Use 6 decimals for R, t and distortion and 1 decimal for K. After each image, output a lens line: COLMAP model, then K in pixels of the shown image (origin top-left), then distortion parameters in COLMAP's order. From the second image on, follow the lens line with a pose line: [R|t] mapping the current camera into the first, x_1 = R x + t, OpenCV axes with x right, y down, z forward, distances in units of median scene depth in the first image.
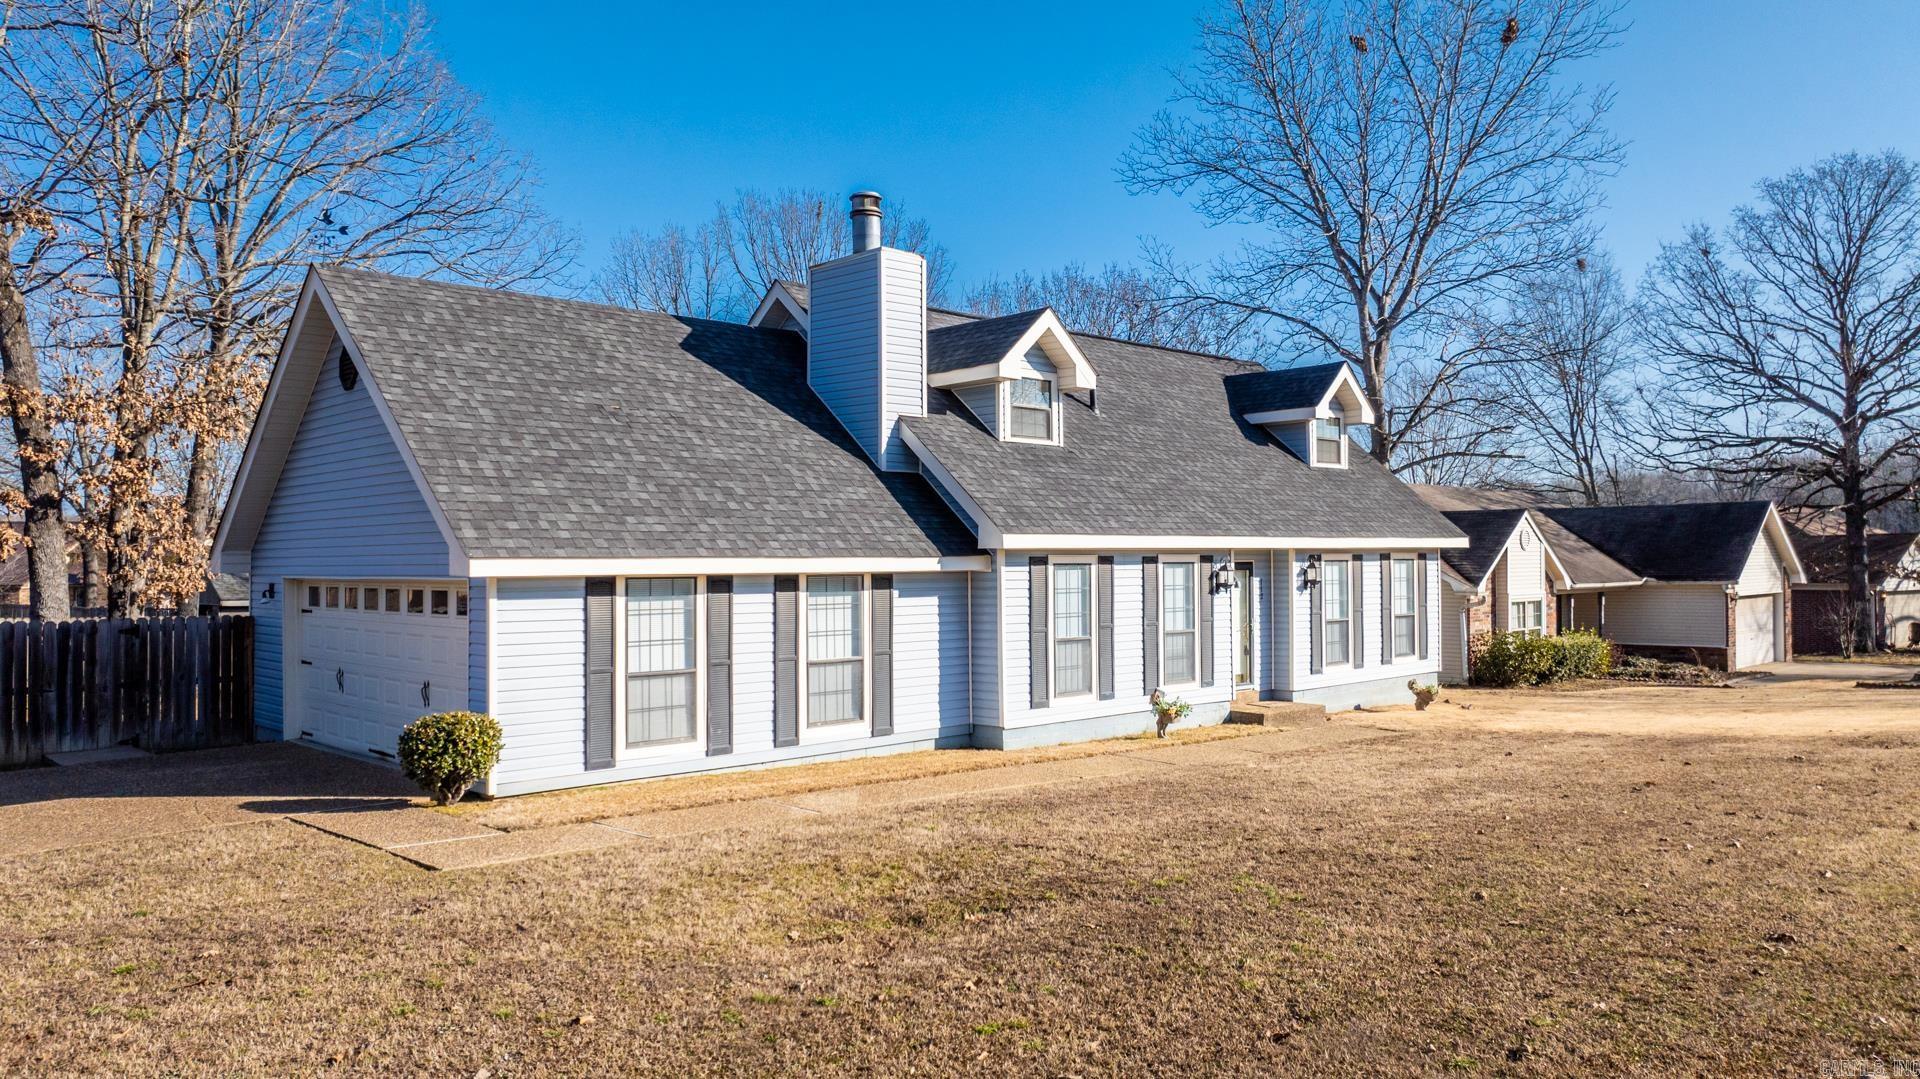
lens RADIAL K [[1362.8, 0, 963.5], [0, 1362.8, 533.1], [0, 0, 1]] dist [-0.031077, 0.026010]
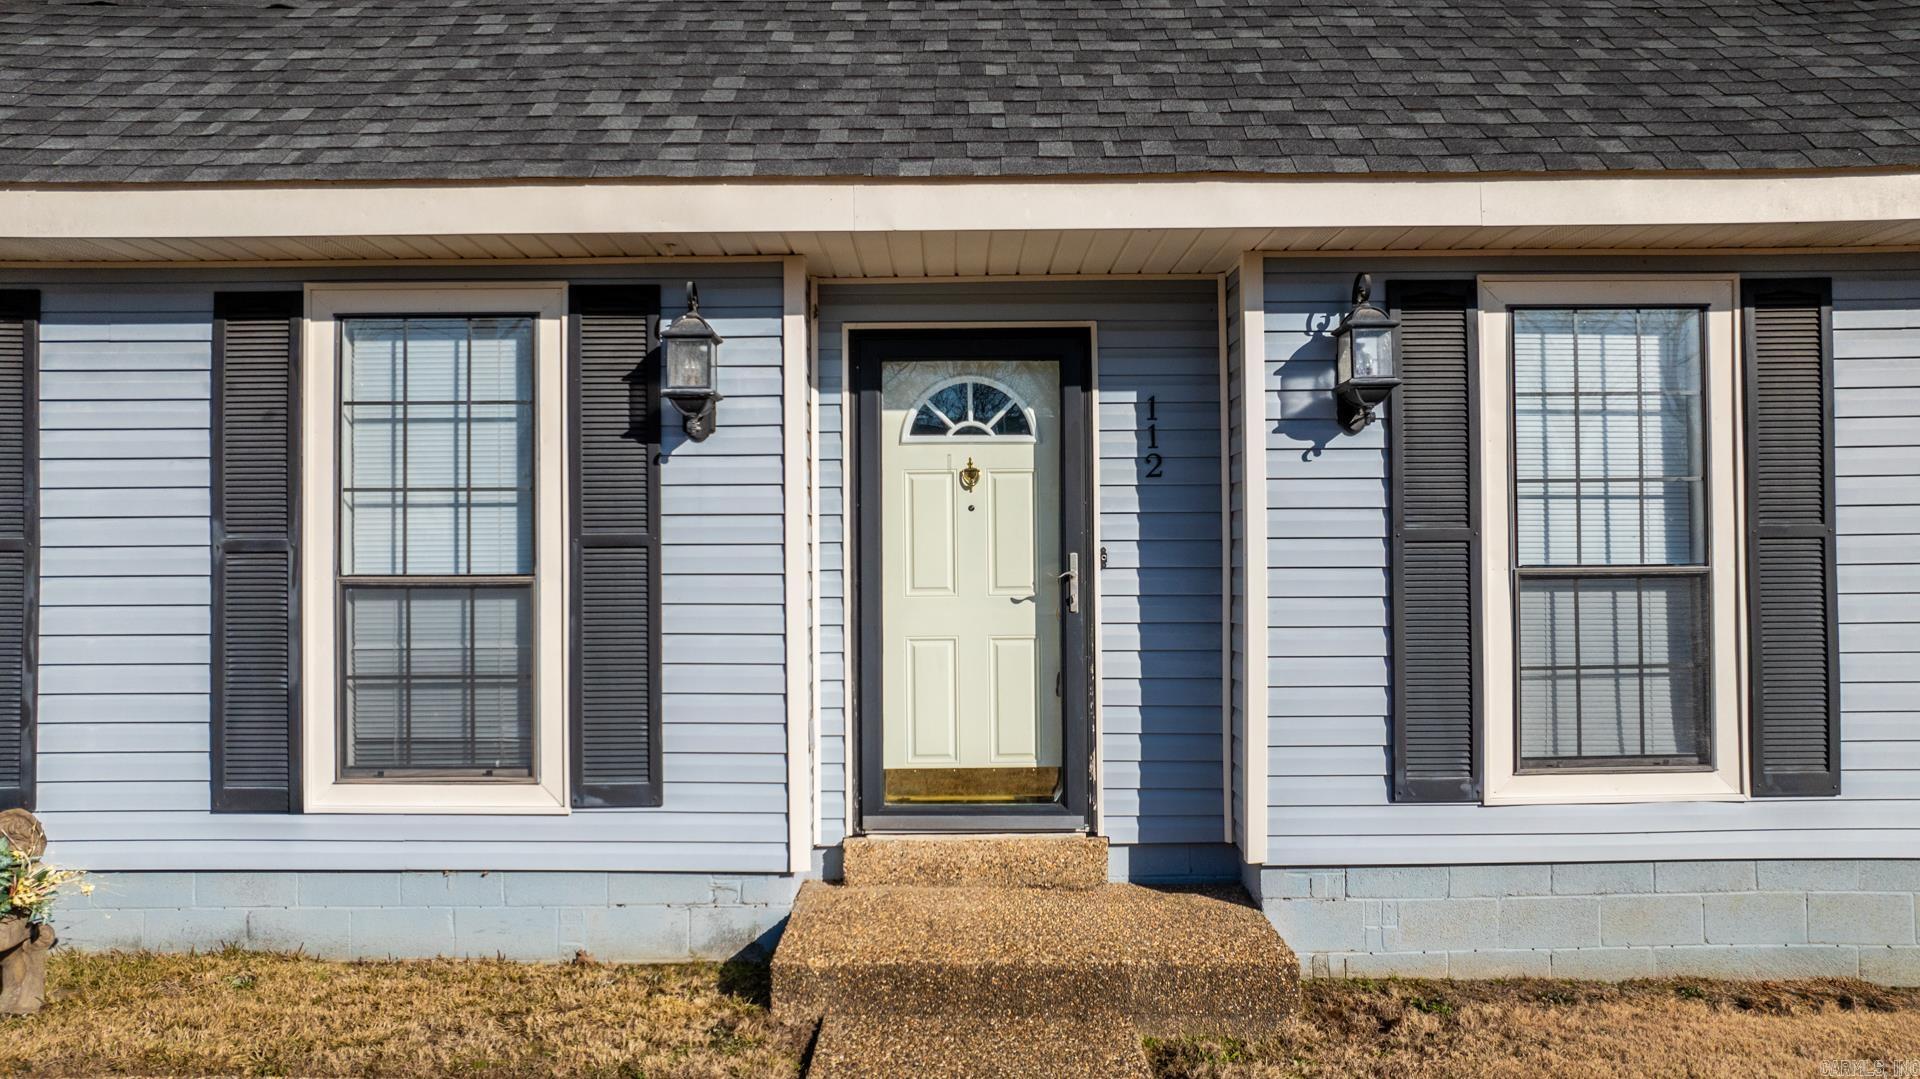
lens RADIAL K [[1362.8, 0, 956.3], [0, 1362.8, 544.2], [0, 0, 1]] dist [-0.031077, 0.026010]
pose [[0.710392, -0.011780, -0.703708, 0.485185], [0.015644, 0.999877, -0.000945, 0.079260], [0.703633, -0.010337, 0.710489, 1.049088]]
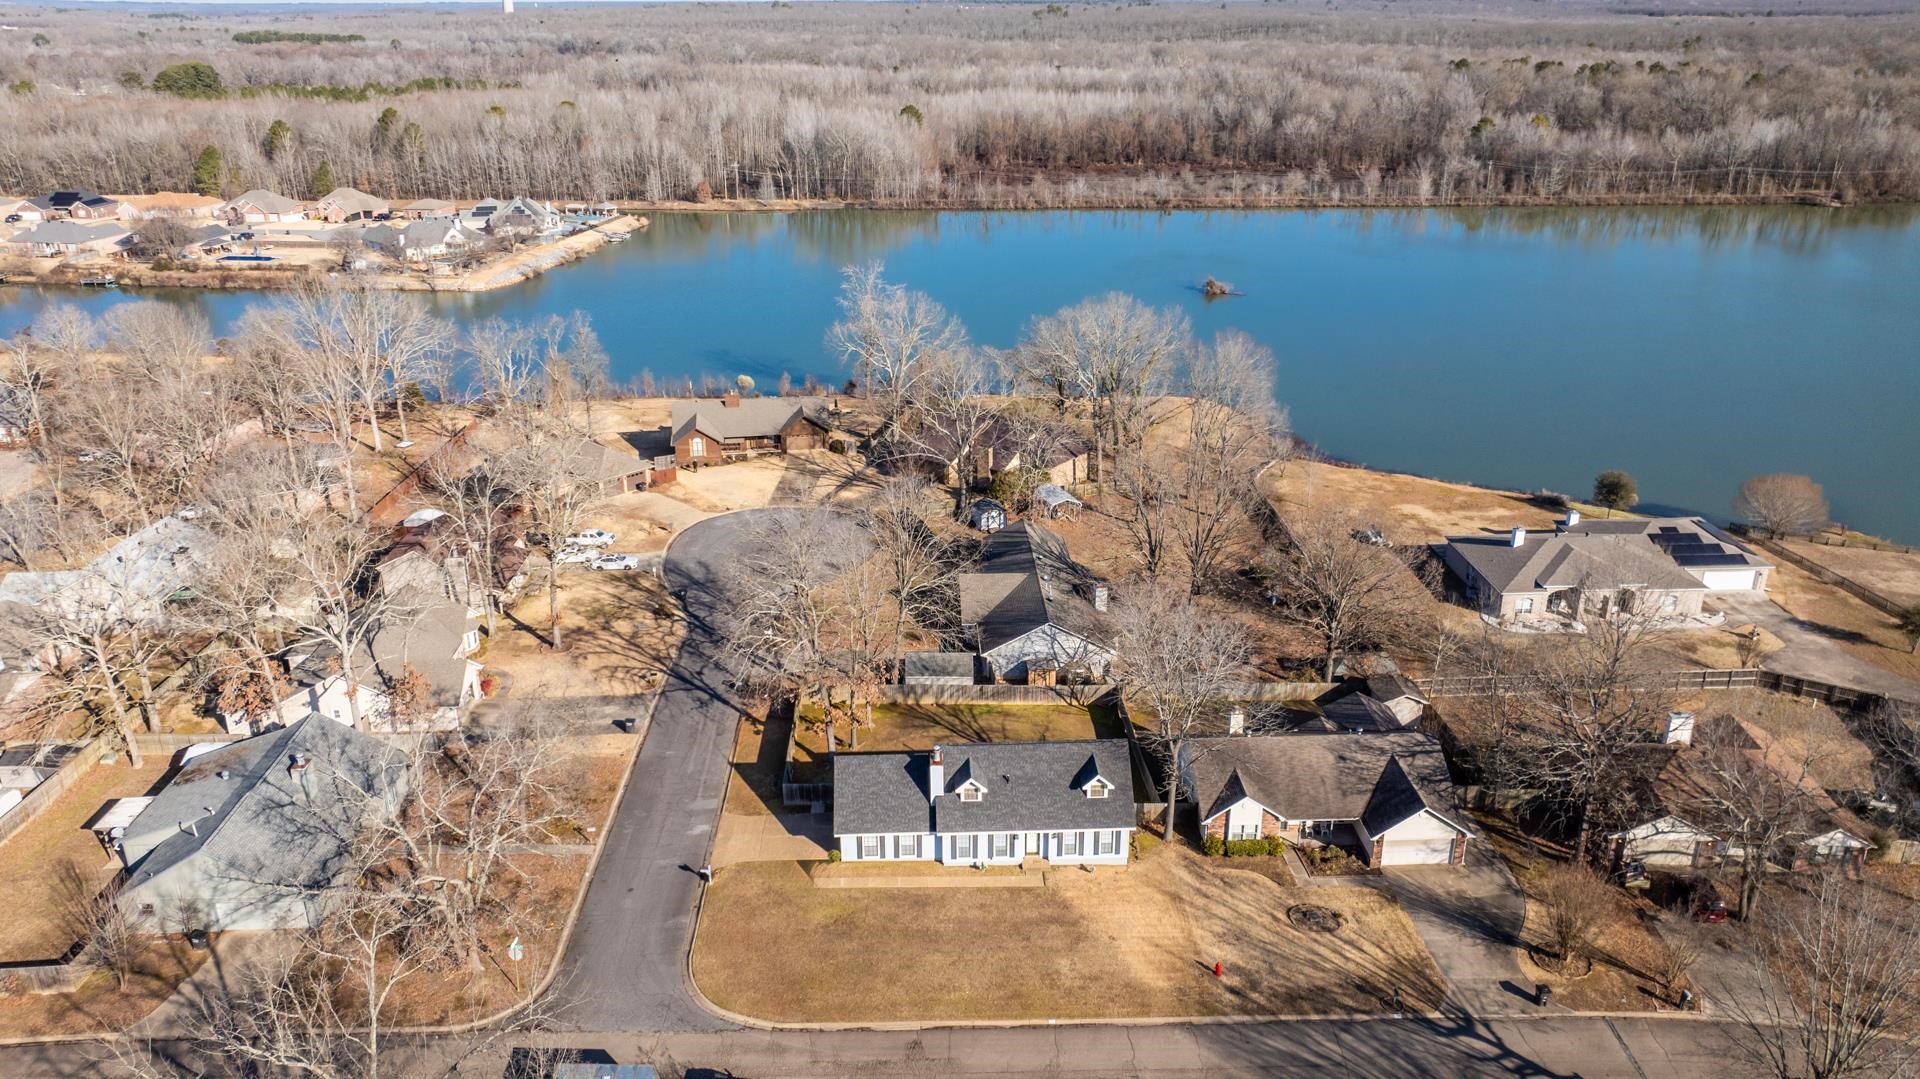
lens RADIAL K [[1362.8, 0, 963.4], [0, 1362.8, 581.2], [0, 0, 1]] dist [-0.031077, 0.026010]
pose [[0.735112, 0.266122, -0.623529, 3.051992], [0.012950, 0.914054, 0.405385, -2.950936], [0.677822, -0.306079, 0.668486, -2.079972]]
